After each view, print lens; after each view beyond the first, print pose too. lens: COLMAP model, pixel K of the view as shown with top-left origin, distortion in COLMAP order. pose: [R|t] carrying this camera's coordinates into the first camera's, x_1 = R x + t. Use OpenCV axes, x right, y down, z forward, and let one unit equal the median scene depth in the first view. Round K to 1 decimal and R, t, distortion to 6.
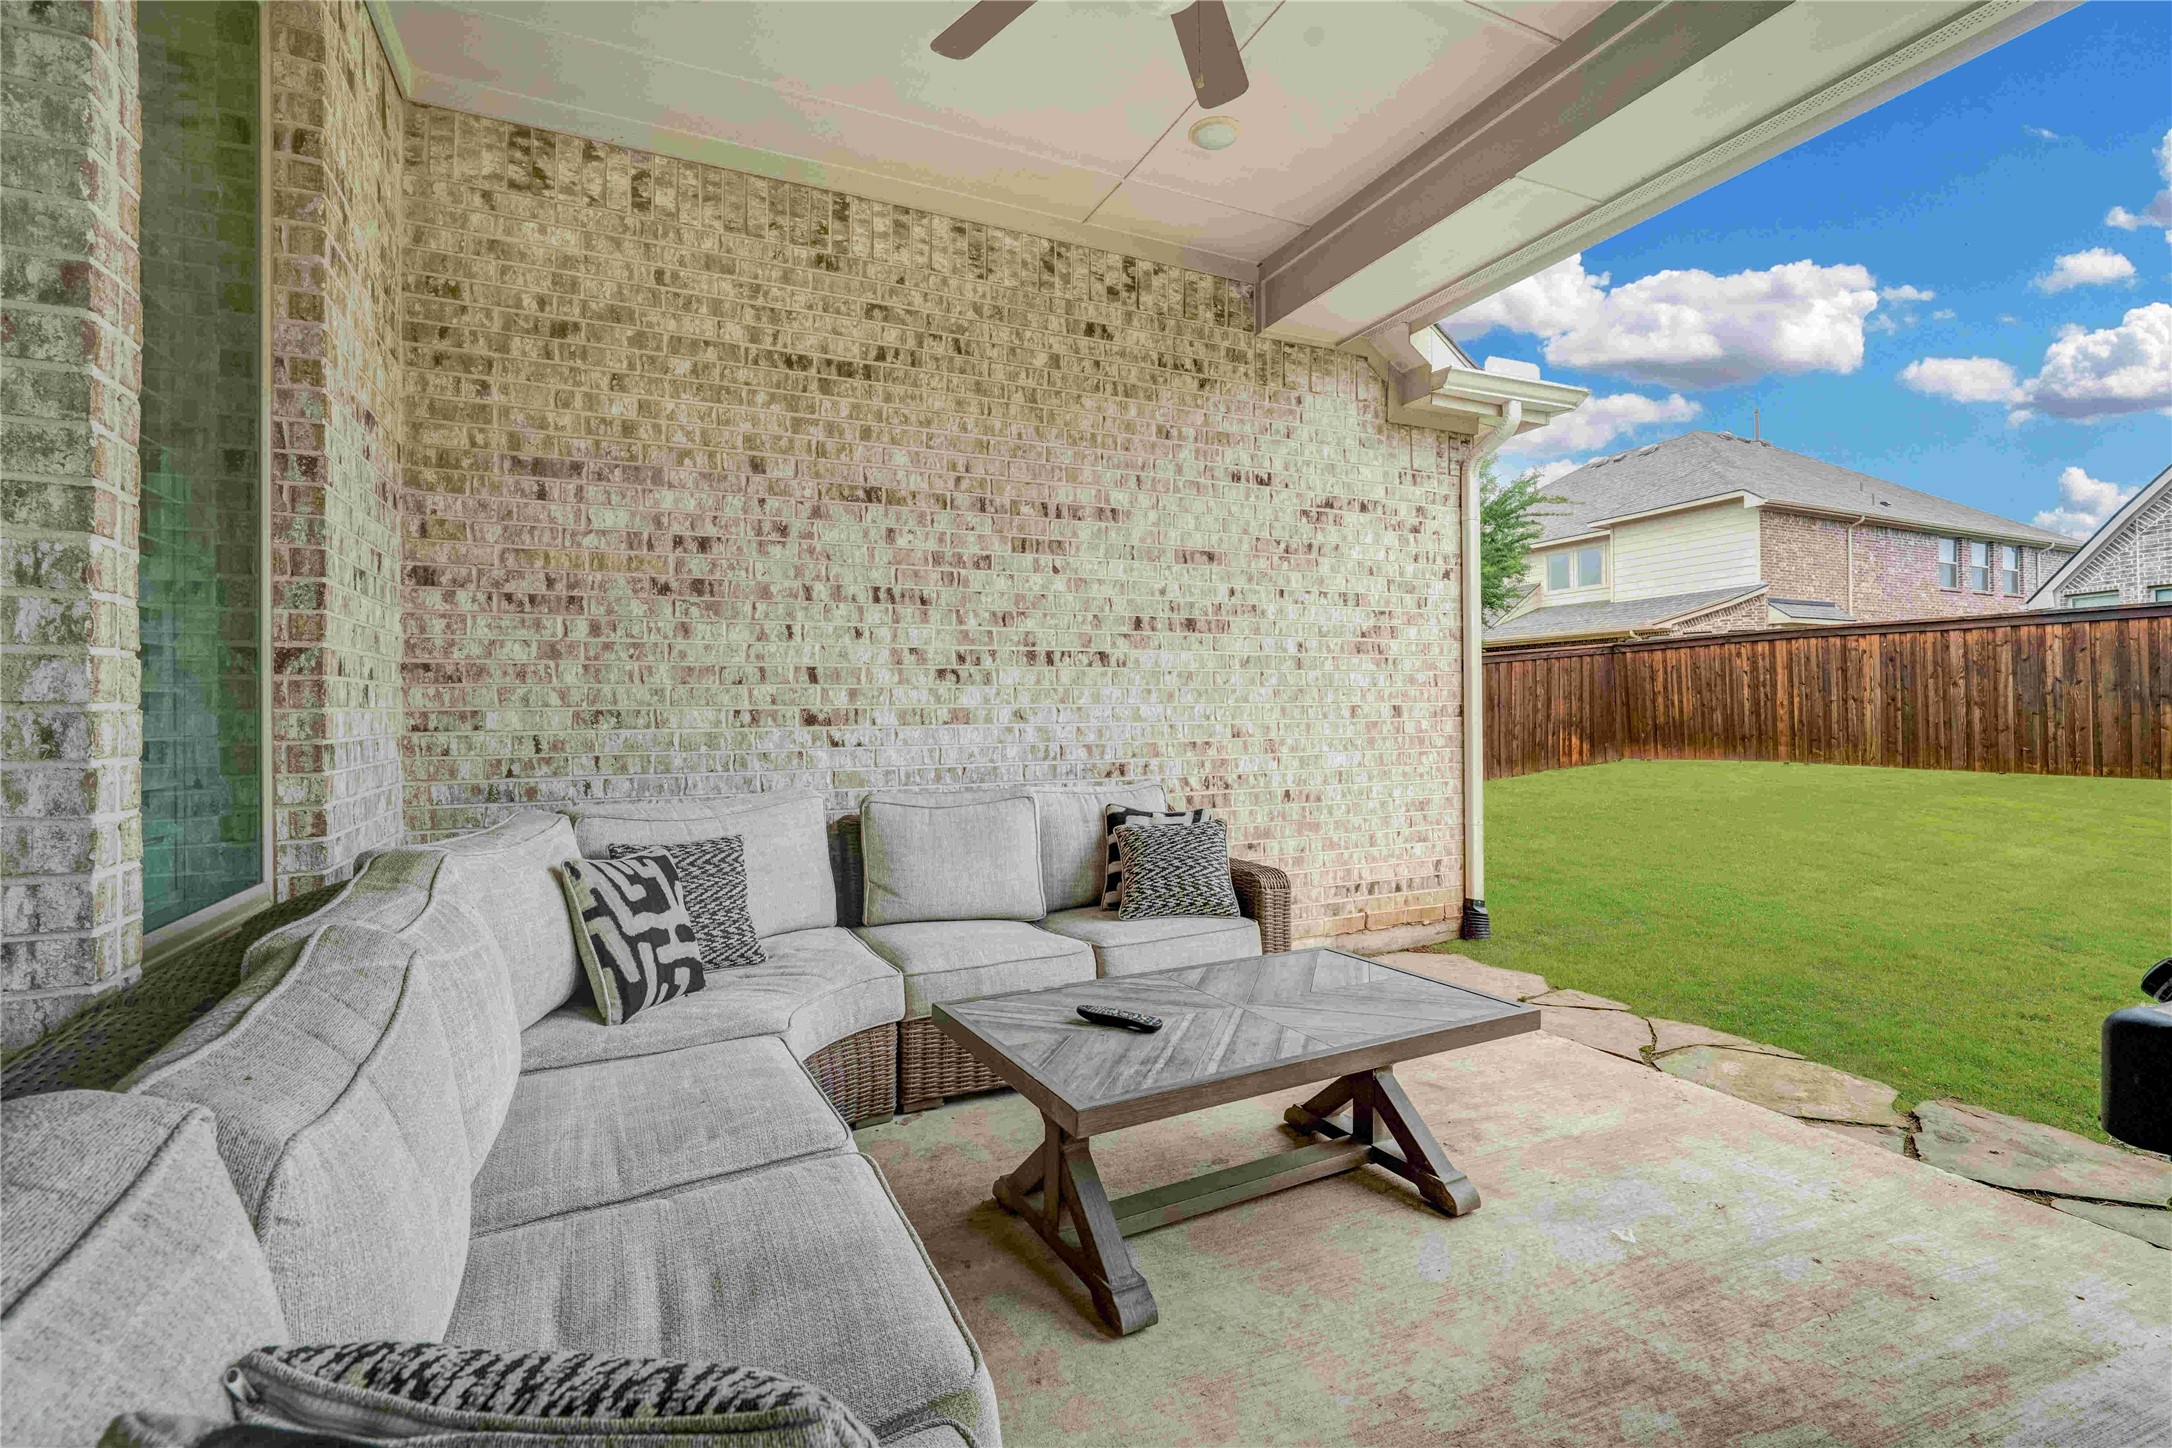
lens RADIAL K [[966.2, 0, 1086.0], [0, 966.2, 724.0], [0, 0, 1]] dist [0.001245, 0.000433]
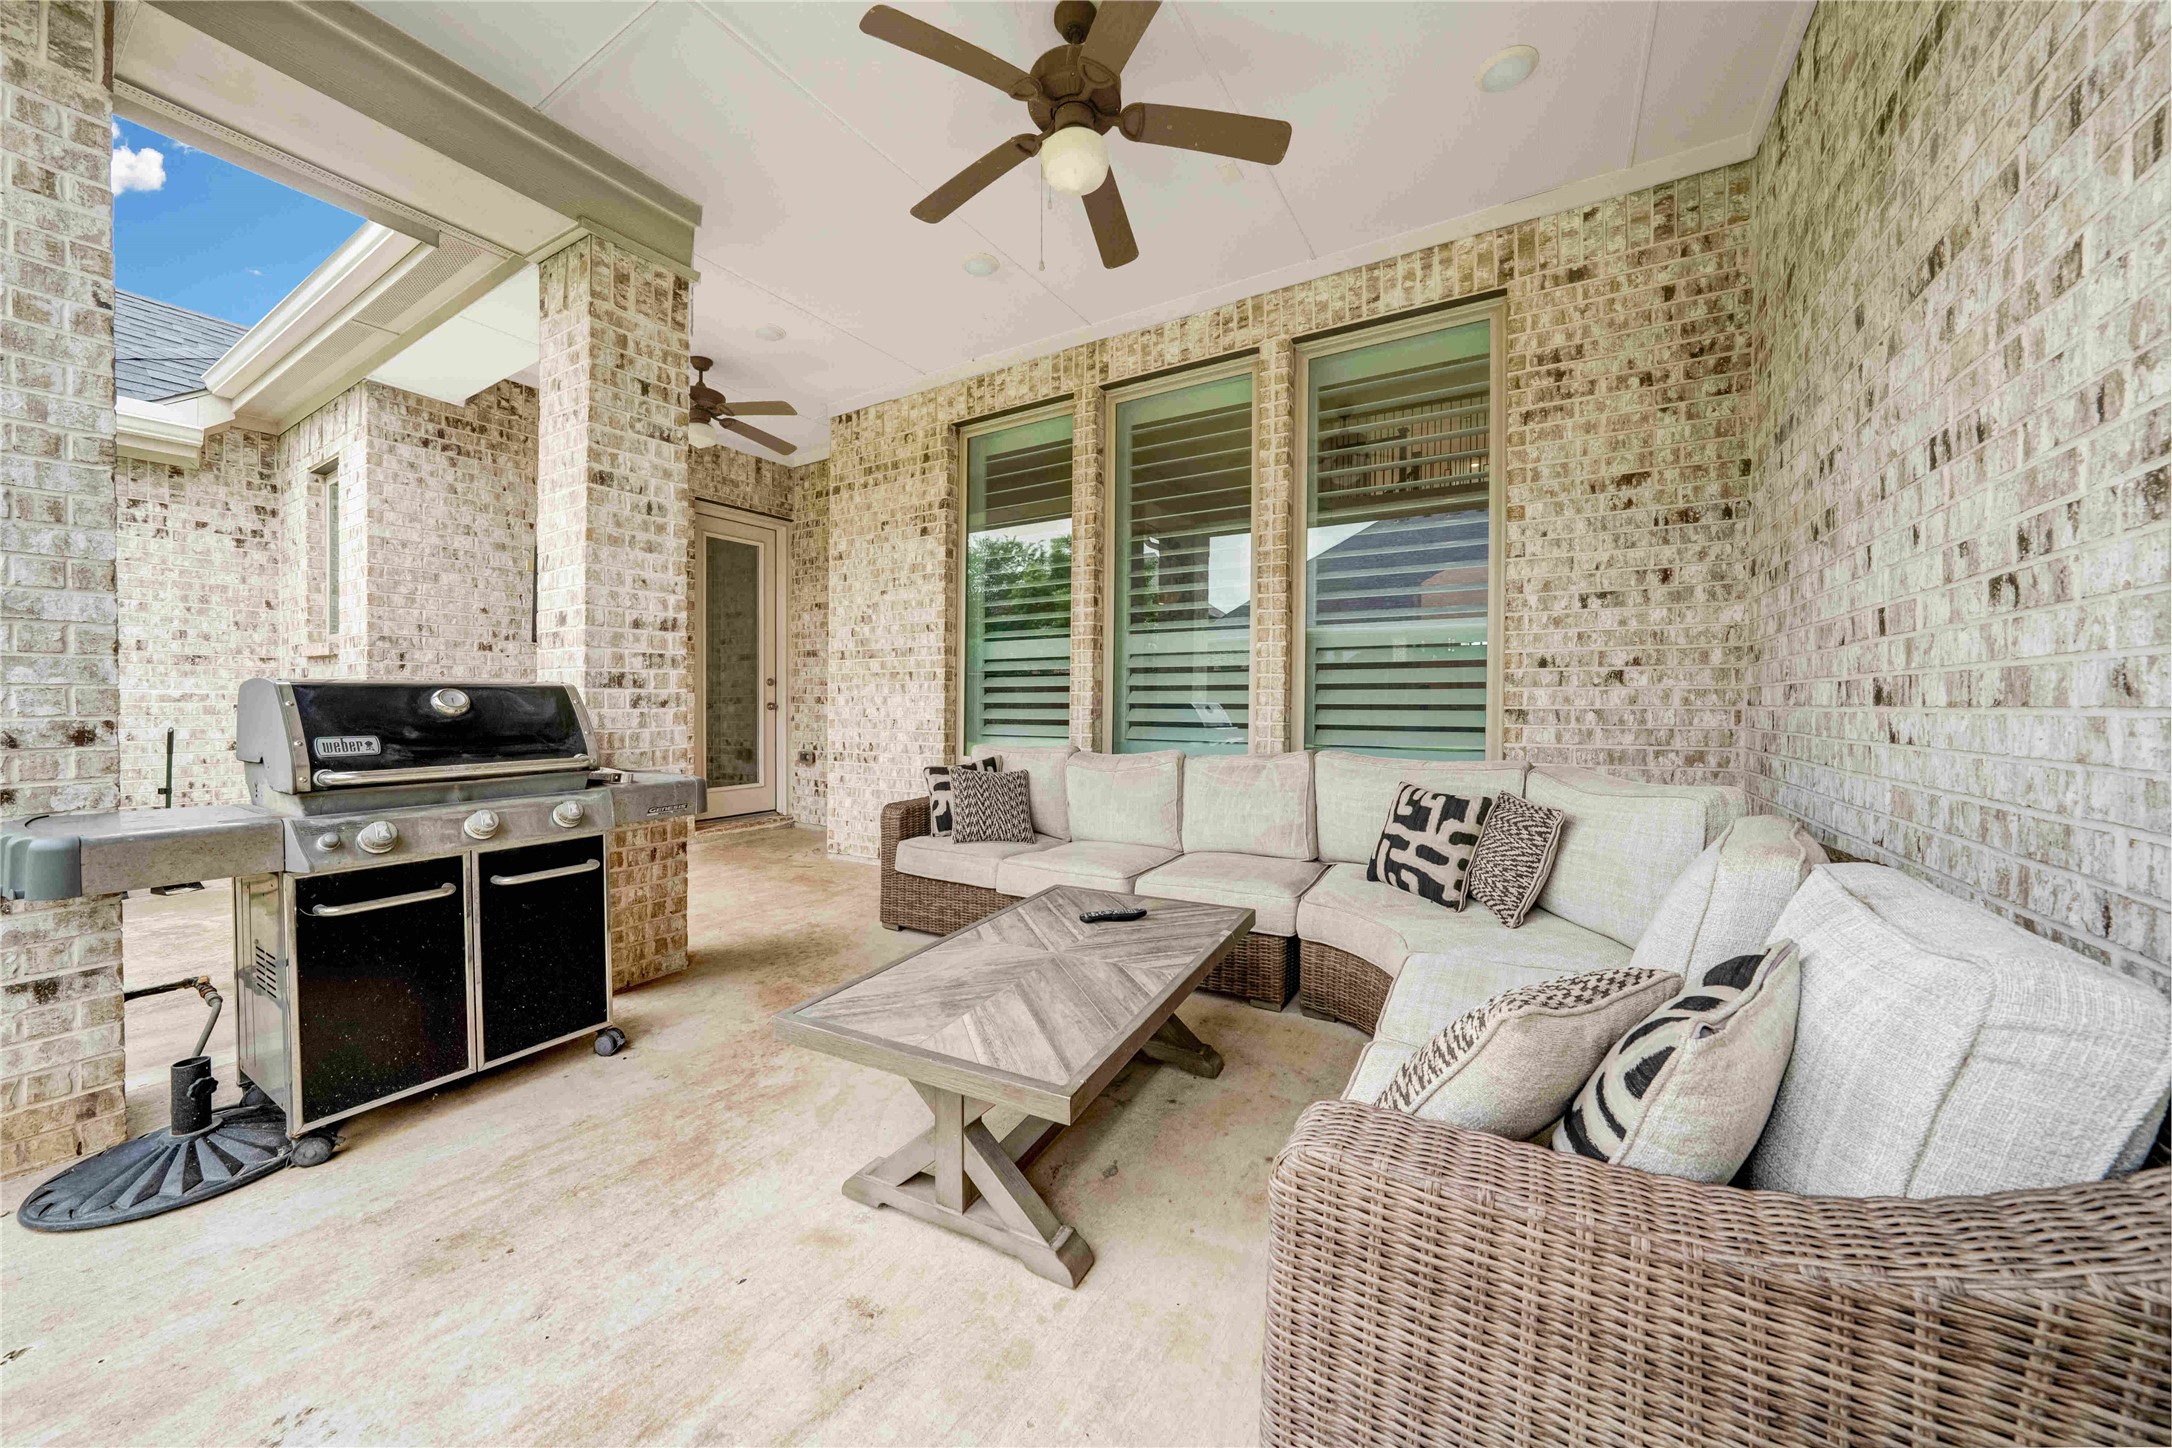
lens RADIAL K [[757.3, 0, 1082.0], [0, 757.3, 707.2], [0, 0, 1]] dist [-0.024202, -0.000078]
pose [[-0.836752, 0.012735, -0.547434, 0.591670], [0.001569, 0.999781, 0.020860, -0.011039], [0.547580, 0.016595, -0.836589, 1.694305]]
